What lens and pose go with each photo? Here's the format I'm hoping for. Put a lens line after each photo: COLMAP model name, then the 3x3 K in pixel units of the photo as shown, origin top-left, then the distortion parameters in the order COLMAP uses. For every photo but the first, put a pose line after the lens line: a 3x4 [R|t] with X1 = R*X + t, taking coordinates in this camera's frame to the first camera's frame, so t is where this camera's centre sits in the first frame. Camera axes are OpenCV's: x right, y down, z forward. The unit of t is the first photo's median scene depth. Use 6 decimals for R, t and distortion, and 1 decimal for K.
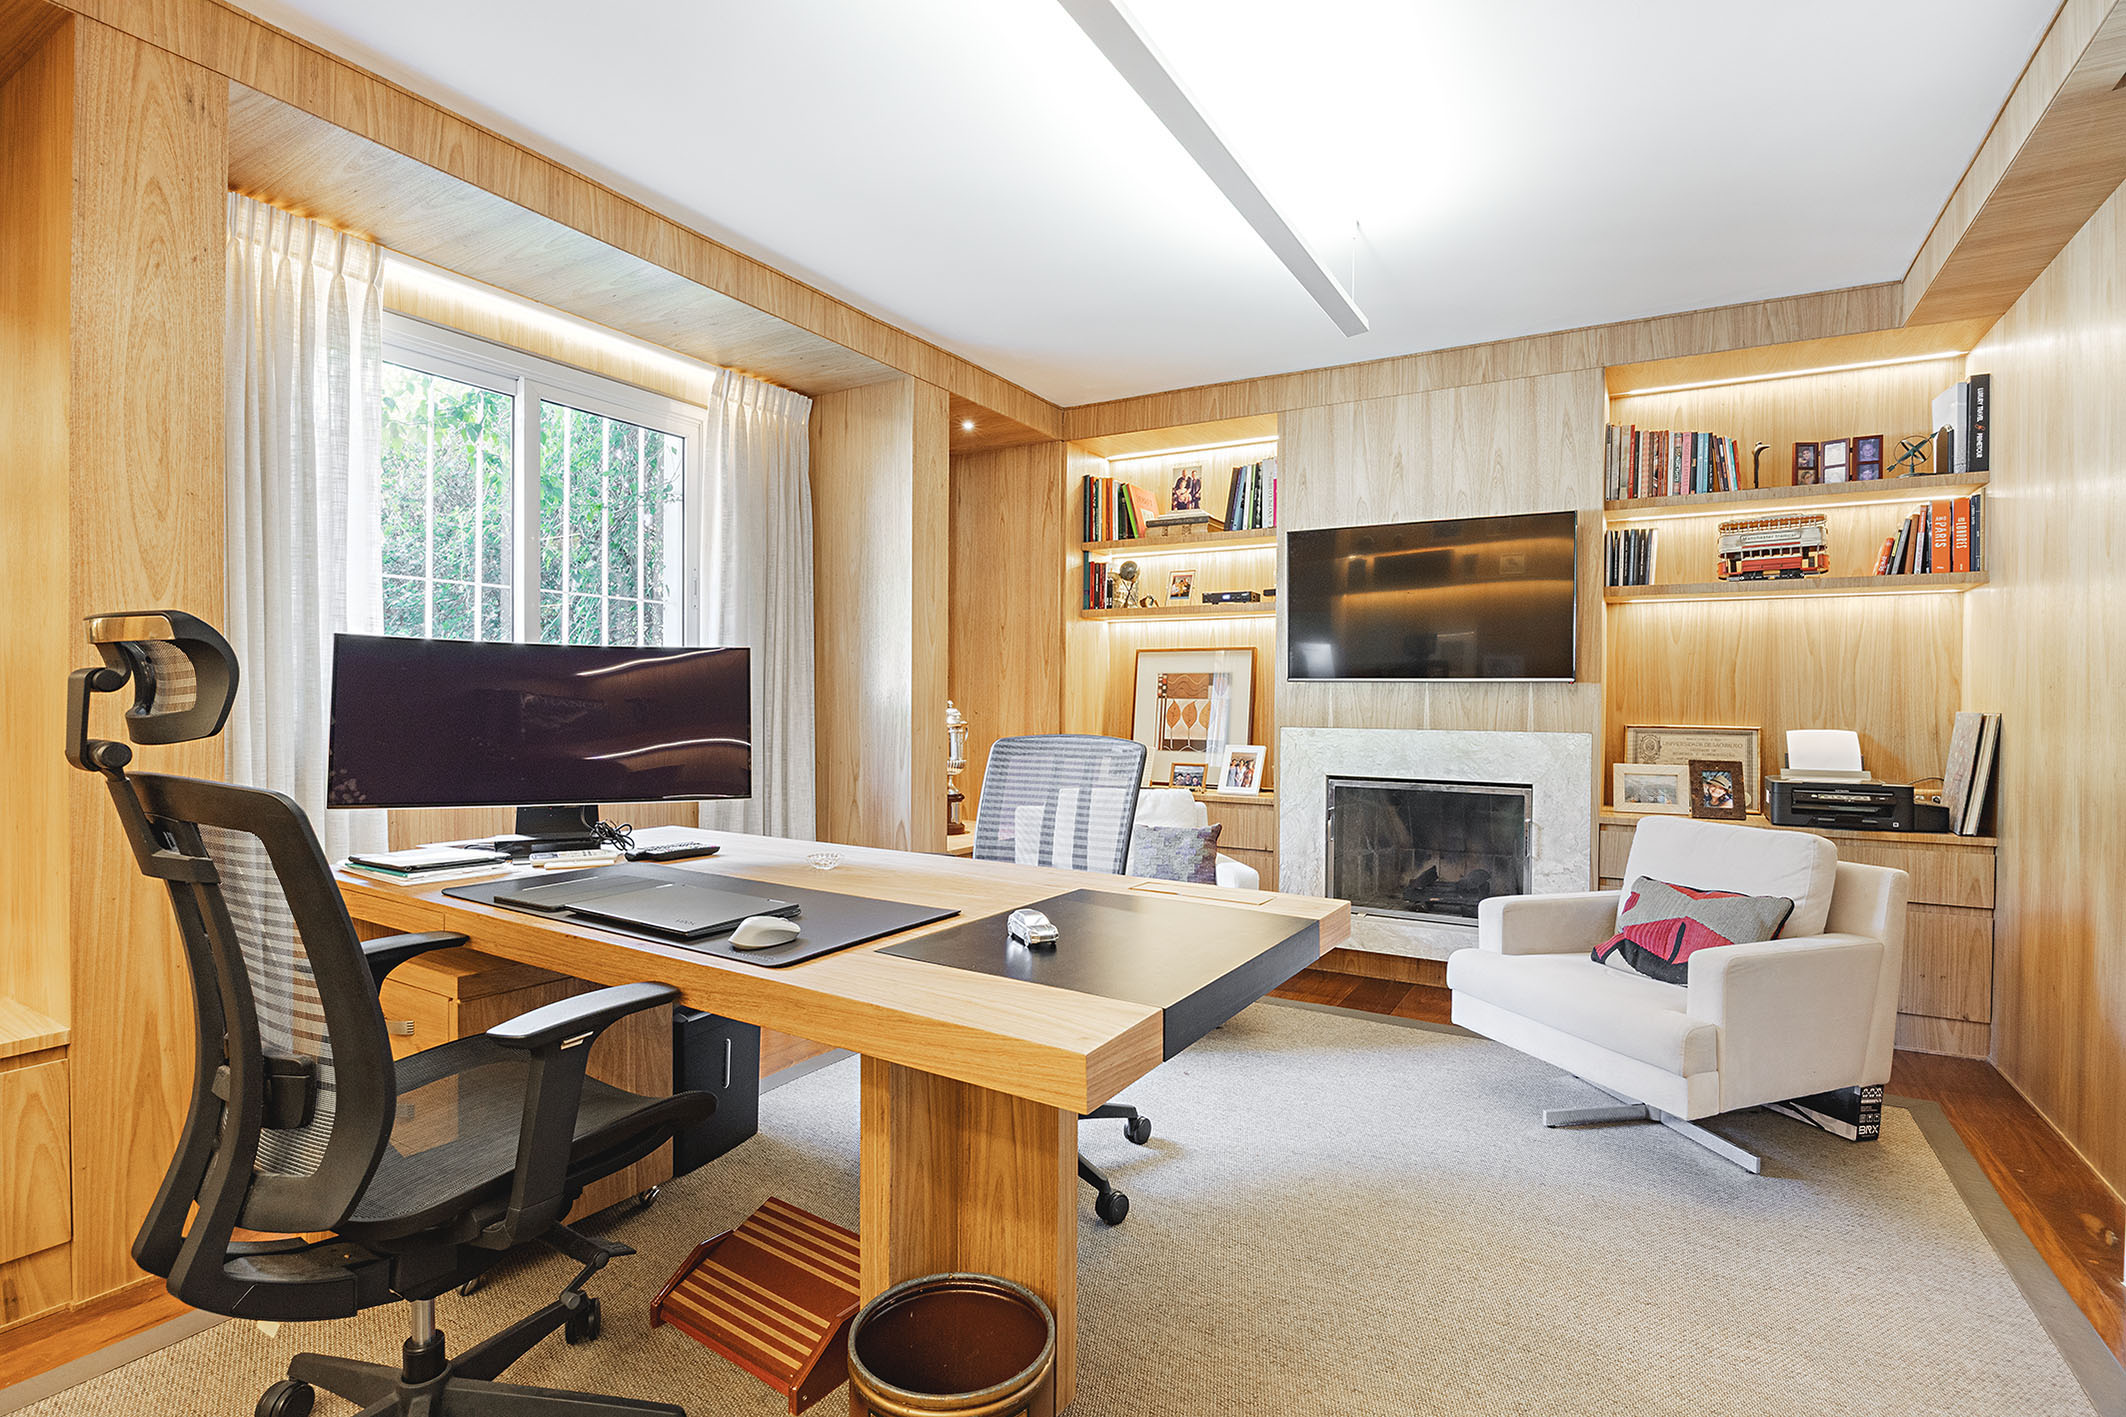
lens RADIAL K [[1027.2, 0, 1100.1], [0, 1027.2, 710.8], [0, 0, 1]] dist [-0.003882, -0.000881]
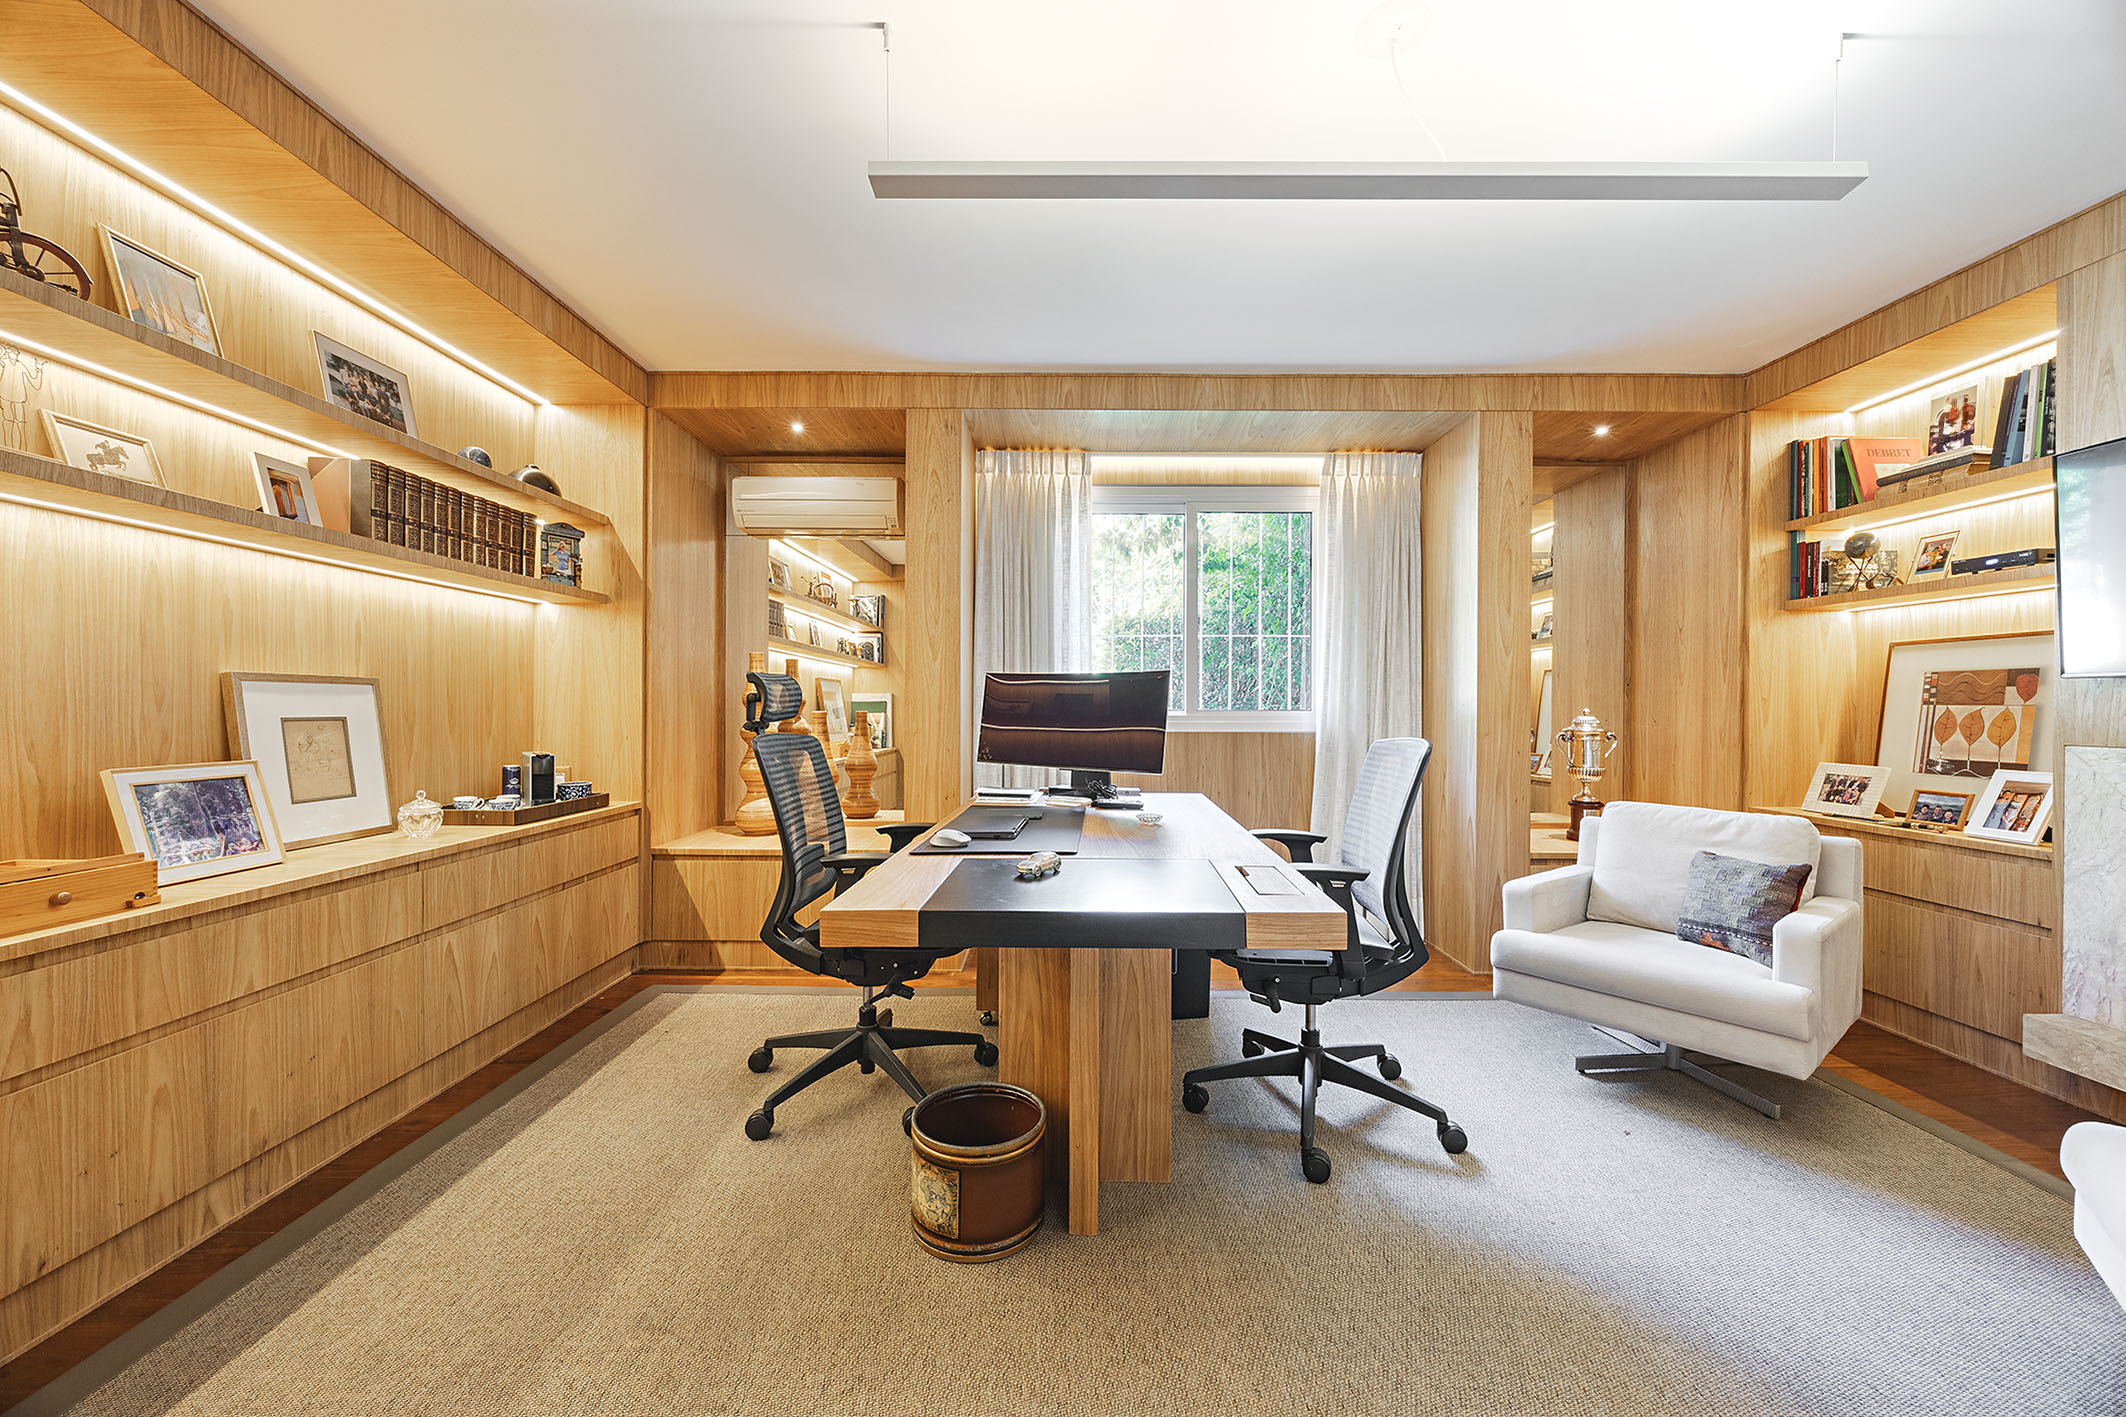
lens RADIAL K [[835.4, 0, 1069.4], [0, 835.4, 709.6], [0, 0, 1]] dist [0.007838, -0.000924]
pose [[0.490632, -0.001264, -0.871366, 0.321787], [-0.009873, 0.999927, -0.007009, 0.002241], [0.871311, 0.012042, 0.490584, 0.156850]]
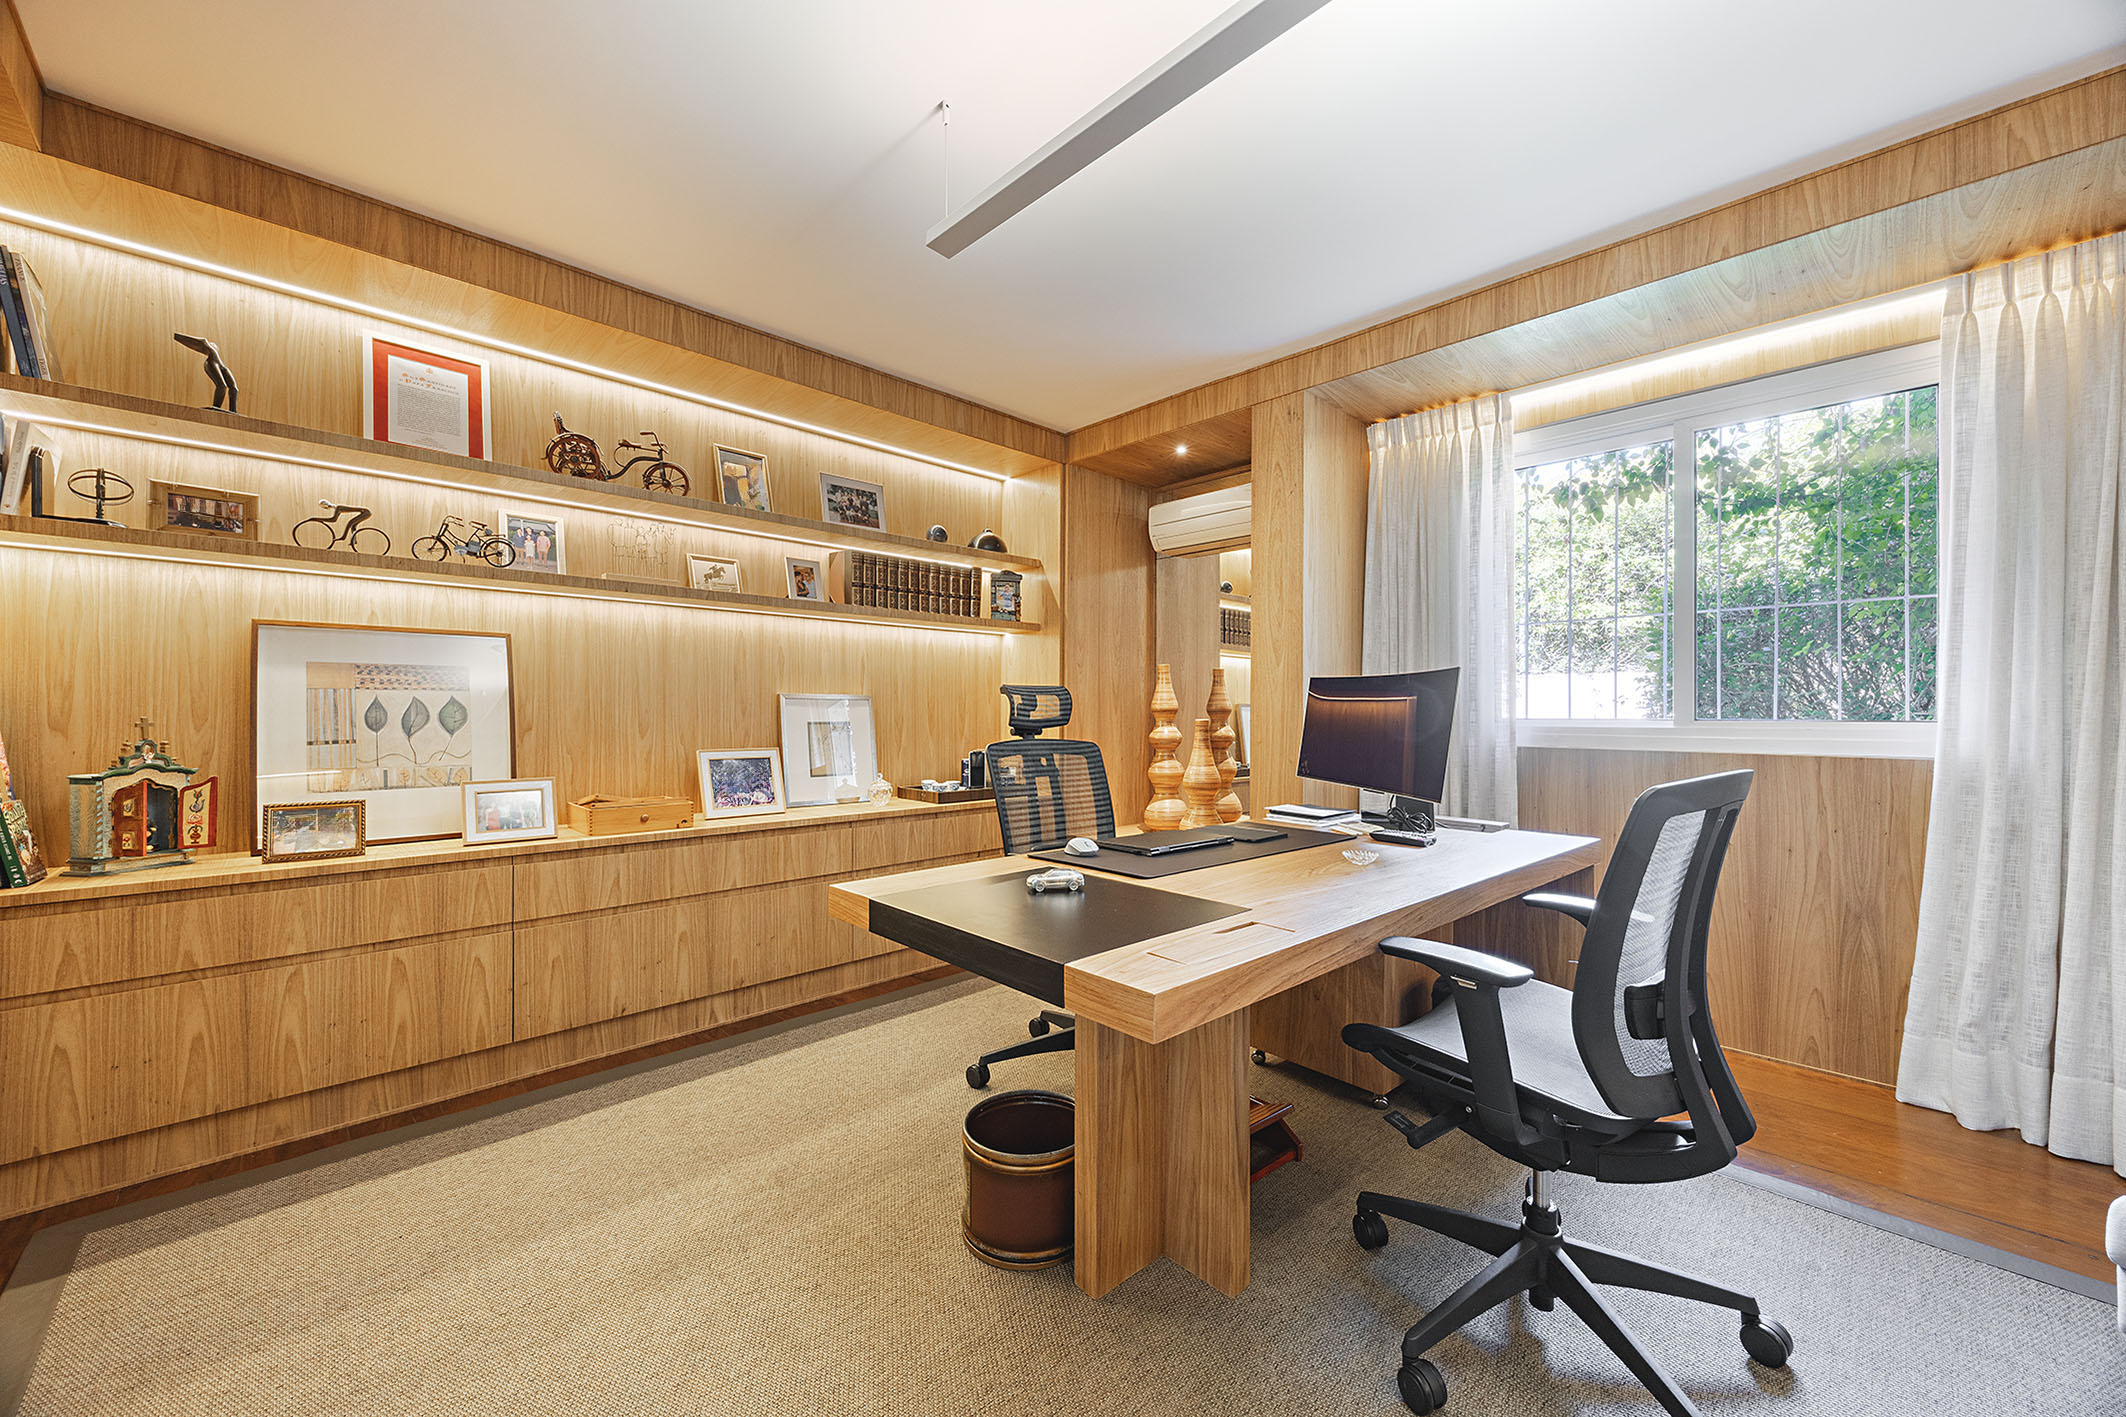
lens RADIAL K [[835.4, 0, 1069.4], [0, 835.4, 709.6], [0, 0, 1]] dist [0.007838, -0.000924]
pose [[-0.298365, -0.008600, -0.954413, 0.331410], [-0.015580, 0.999870, -0.004139, -0.003629], [0.954325, 0.013635, -0.298461, 0.458419]]
